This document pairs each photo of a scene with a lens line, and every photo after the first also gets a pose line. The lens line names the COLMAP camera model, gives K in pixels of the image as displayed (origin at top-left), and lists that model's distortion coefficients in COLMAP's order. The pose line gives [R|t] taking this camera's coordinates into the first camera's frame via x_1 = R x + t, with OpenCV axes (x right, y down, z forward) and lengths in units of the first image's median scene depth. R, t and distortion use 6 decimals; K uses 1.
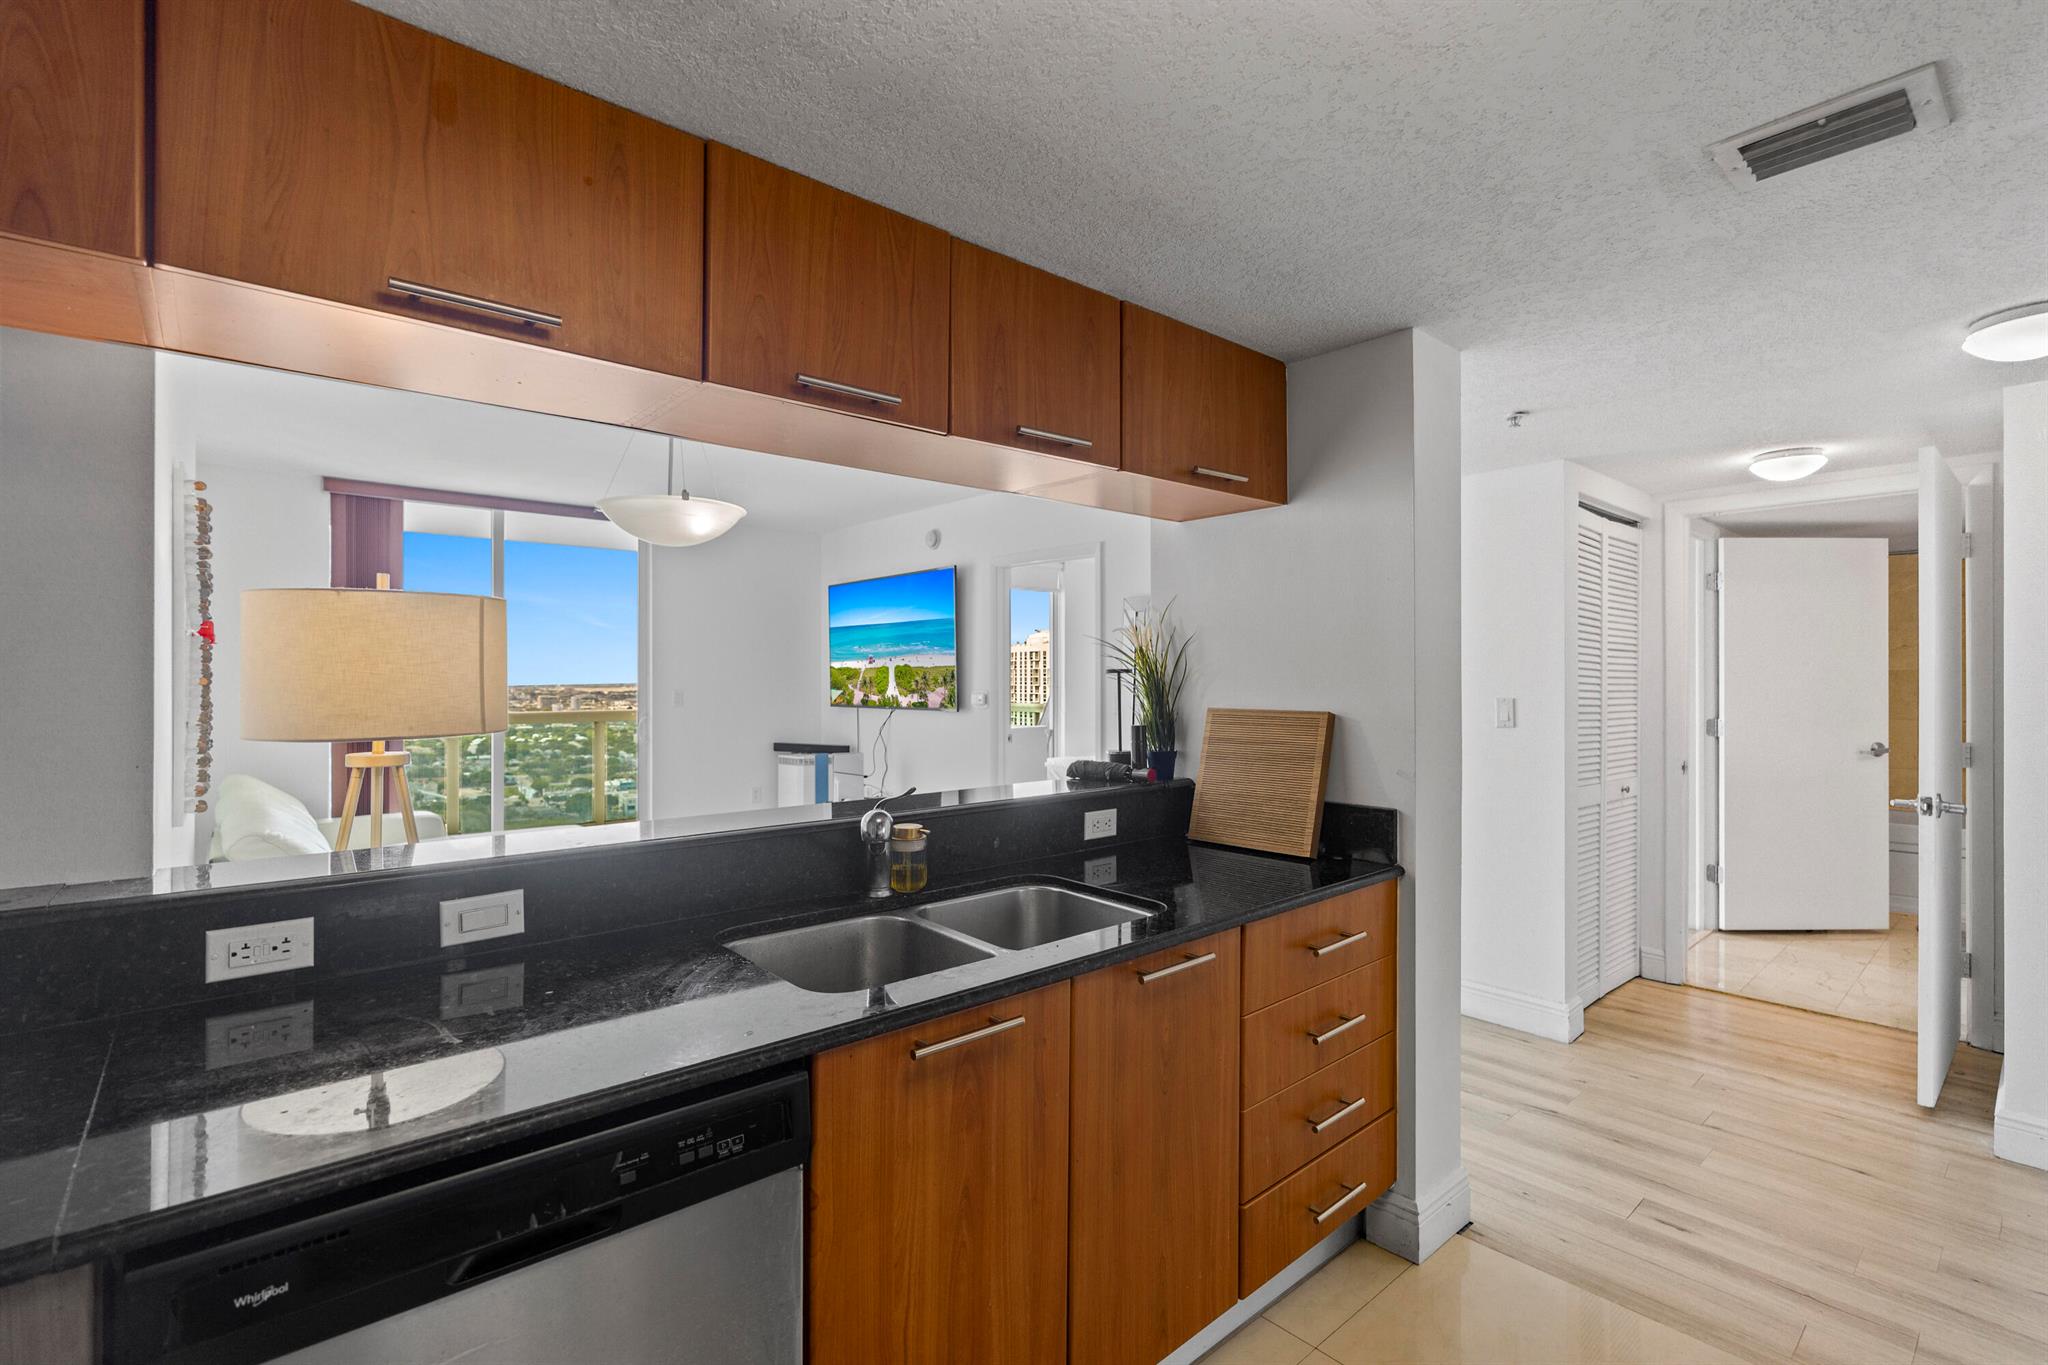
lens RADIAL K [[931.6, 0, 1019.1], [0, 931.6, 681.1], [0, 0, 1]] dist [-0.002183, 0.000719]
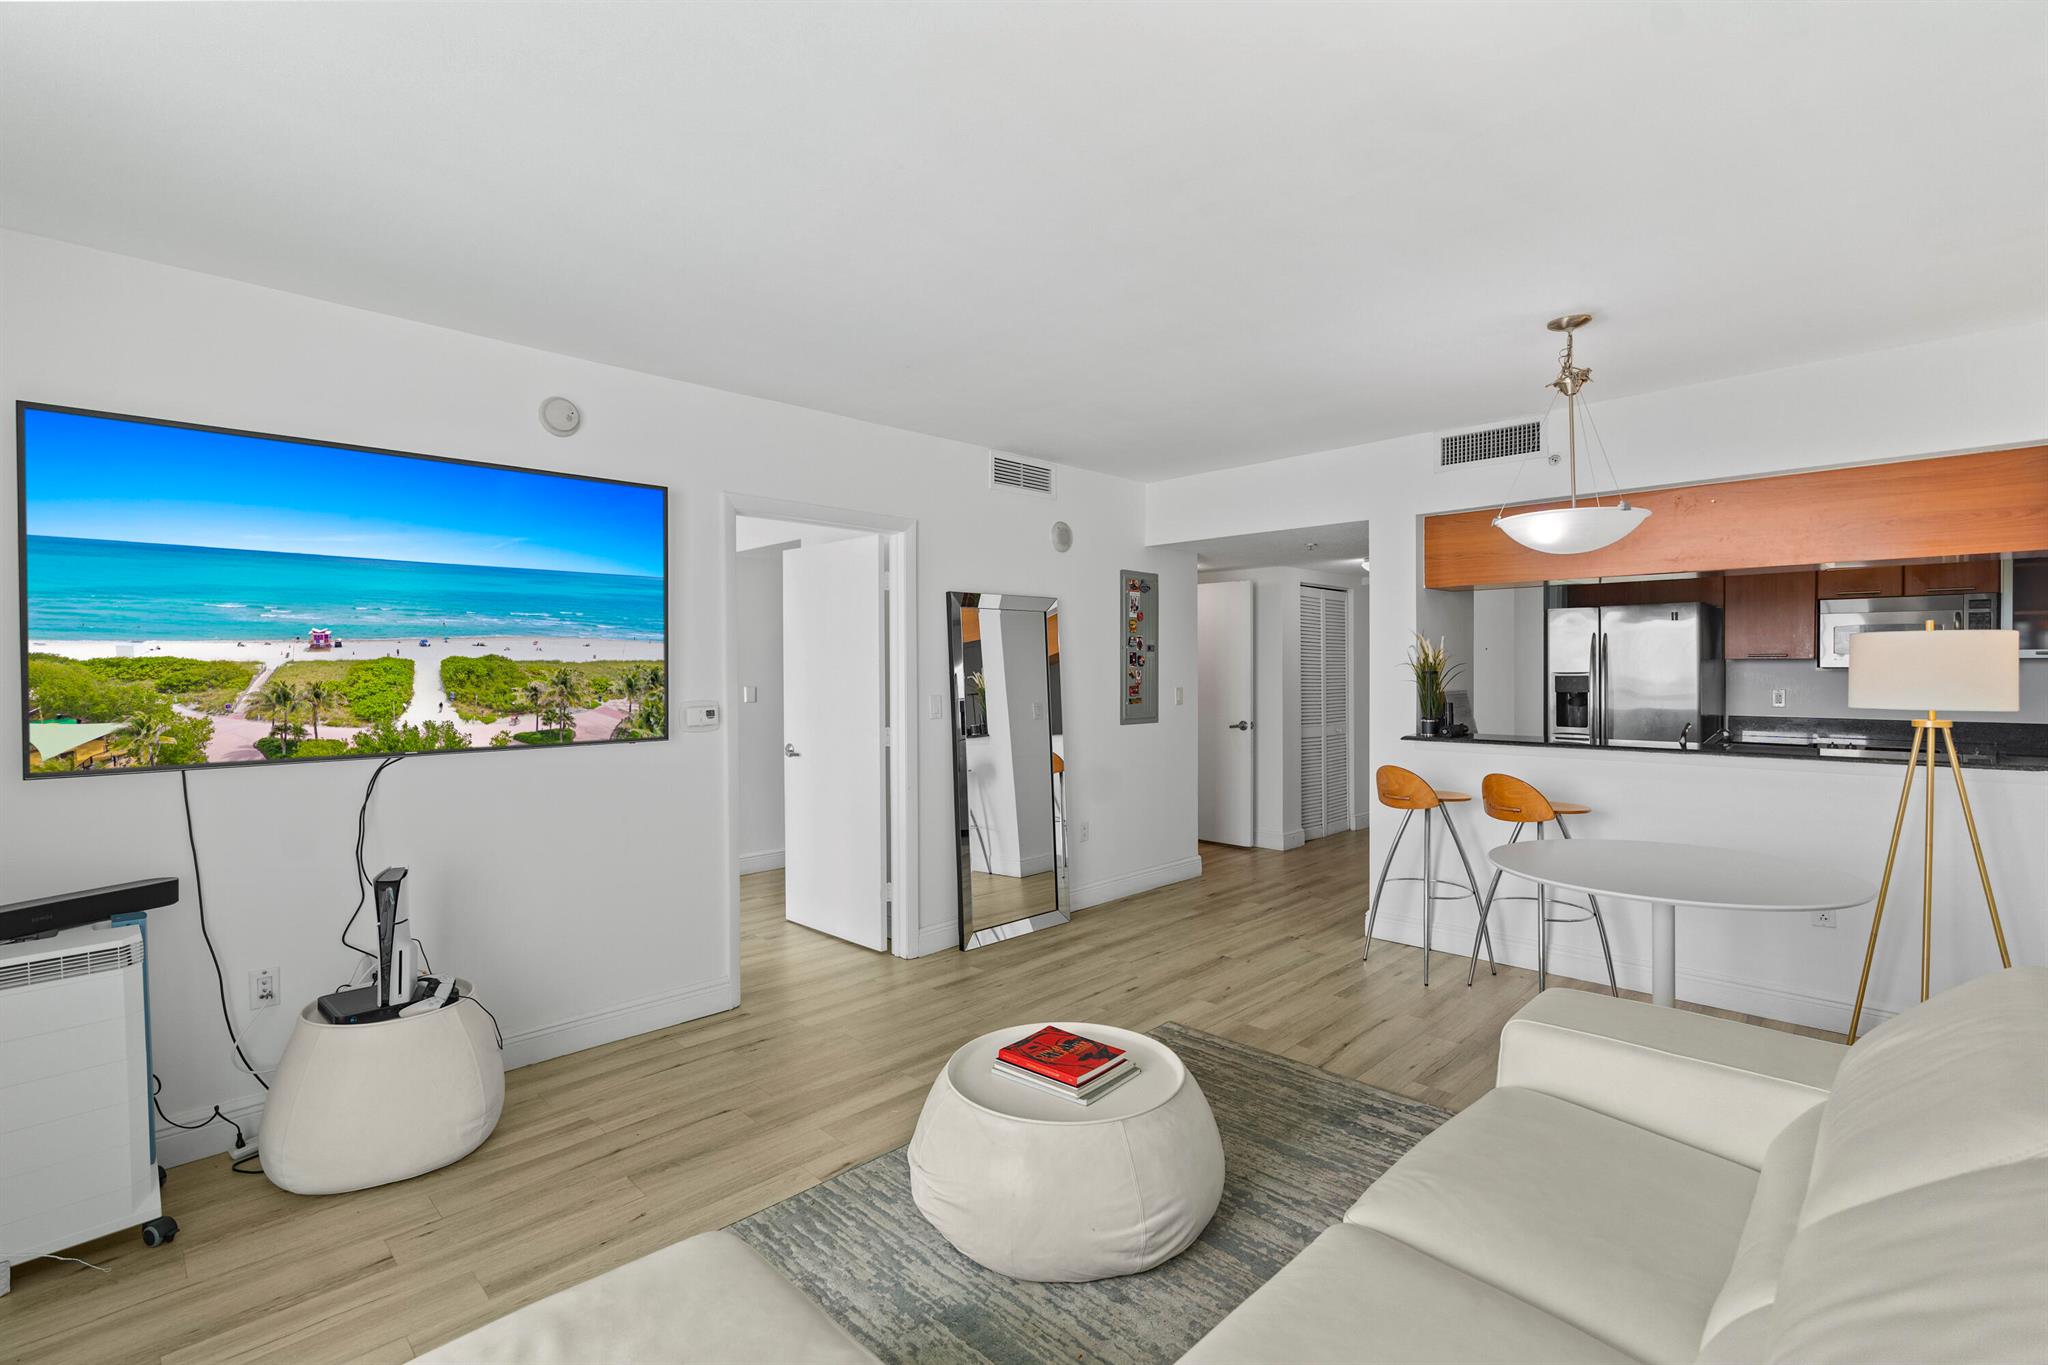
lens RADIAL K [[931.6, 0, 1018.4], [0, 931.6, 677.2], [0, 0, 1]] dist [-0.002183, 0.000719]
pose [[-0.079300, -0.005473, 0.996836, -0.598059], [0.008903, 0.999941, 0.006198, -0.007110], [-0.996811, 0.009366, -0.079247, 0.744603]]
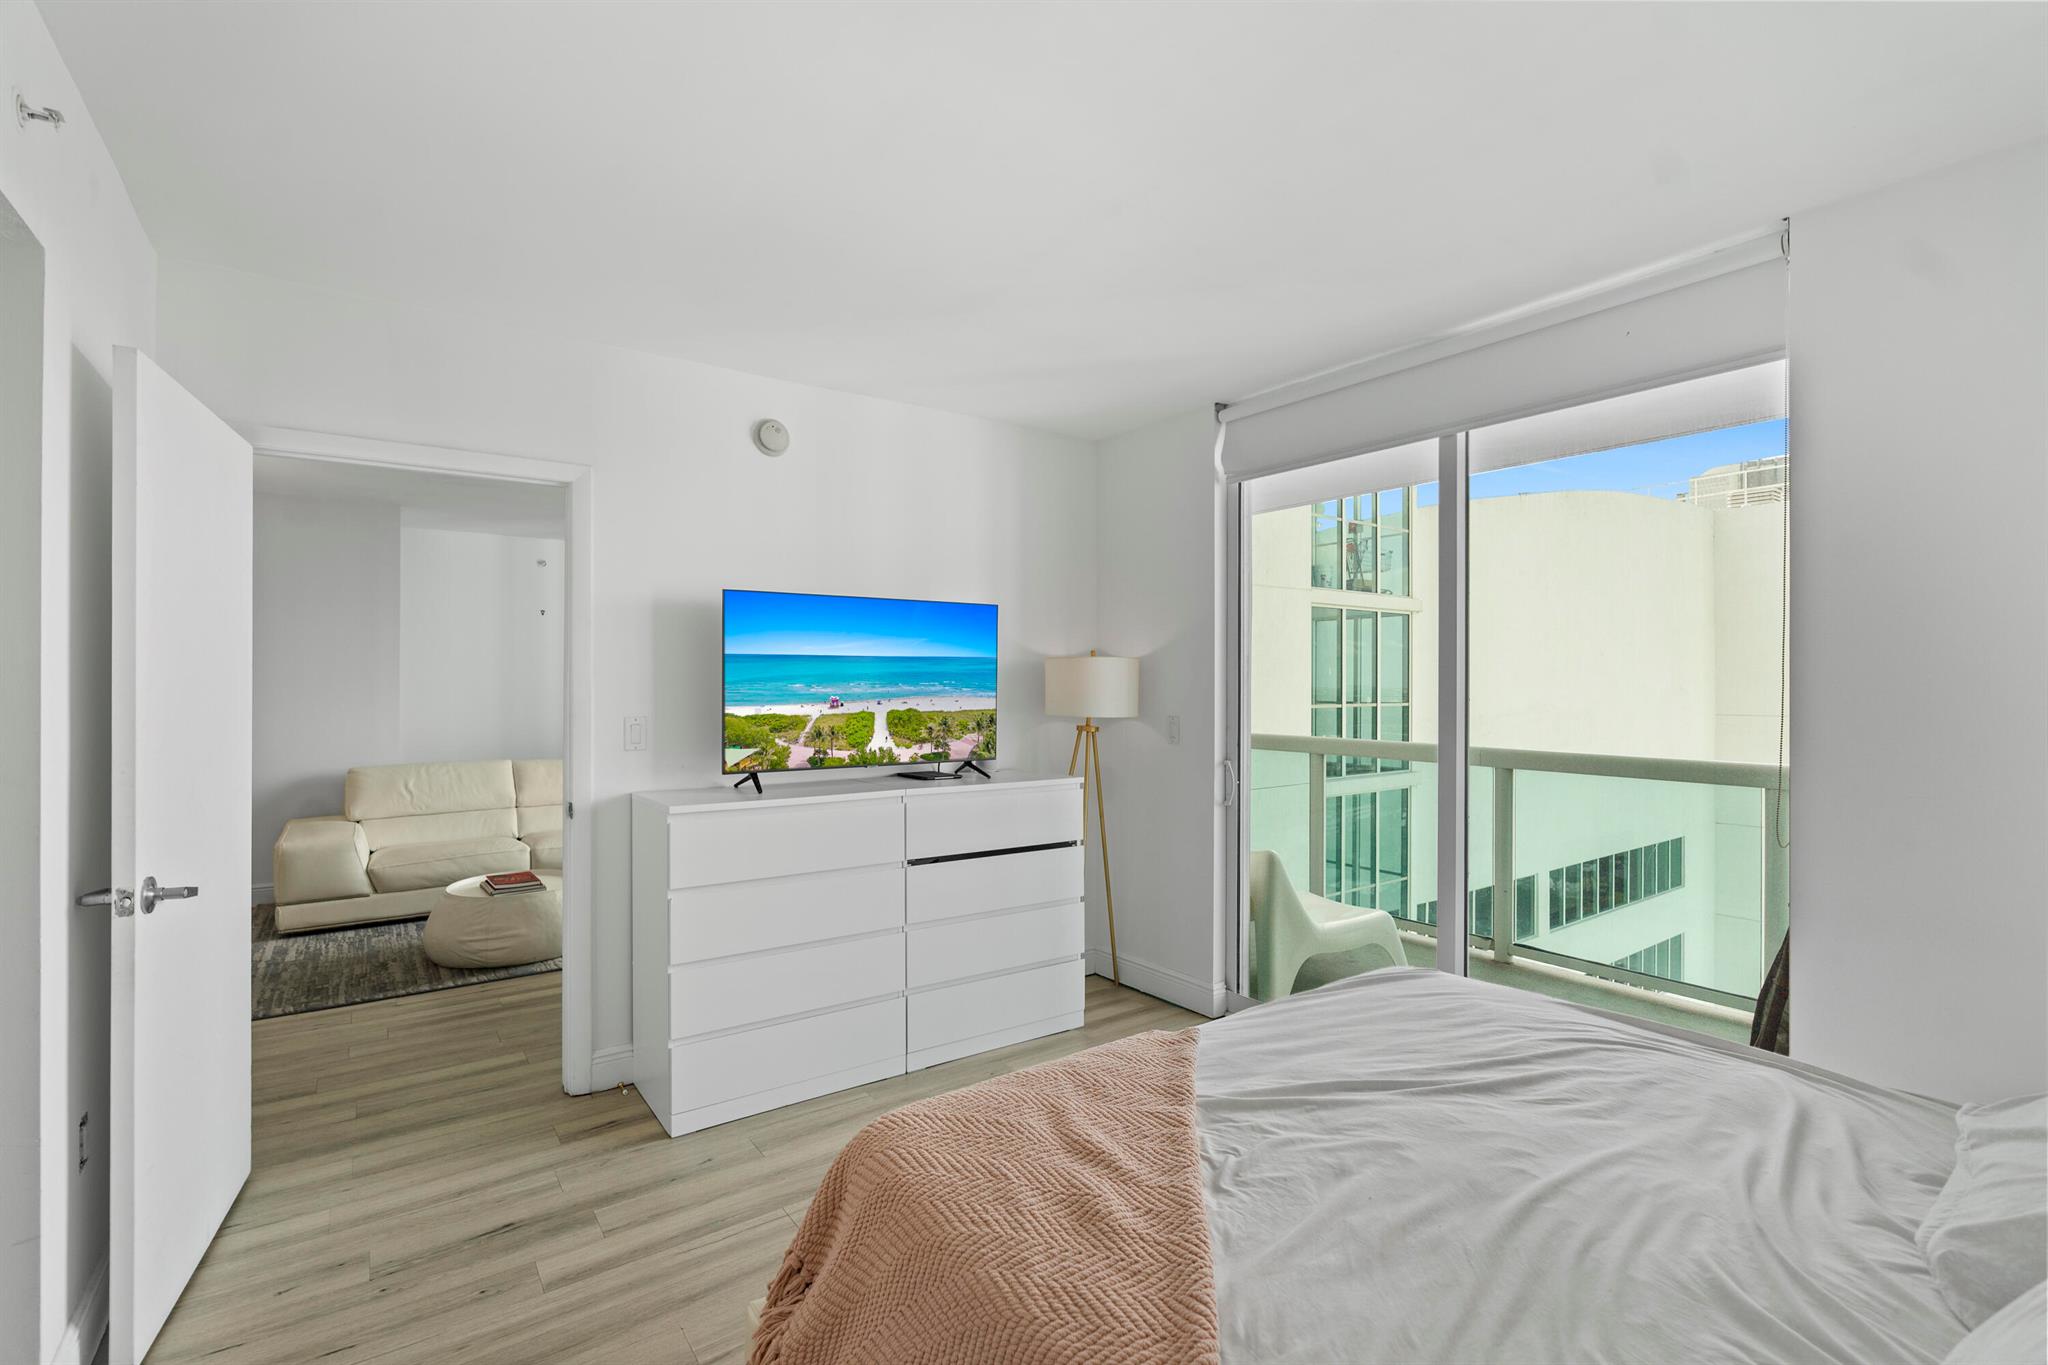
lens RADIAL K [[931.6, 0, 1028.4], [0, 931.6, 683.7], [0, 0, 1]] dist [-0.002183, 0.000719]
pose [[0.088405, -0.000320, 0.996085, -0.895036], [0.007268, 0.999974, -0.000324, -0.037523], [-0.996058, 0.007269, 0.088405, 0.798424]]
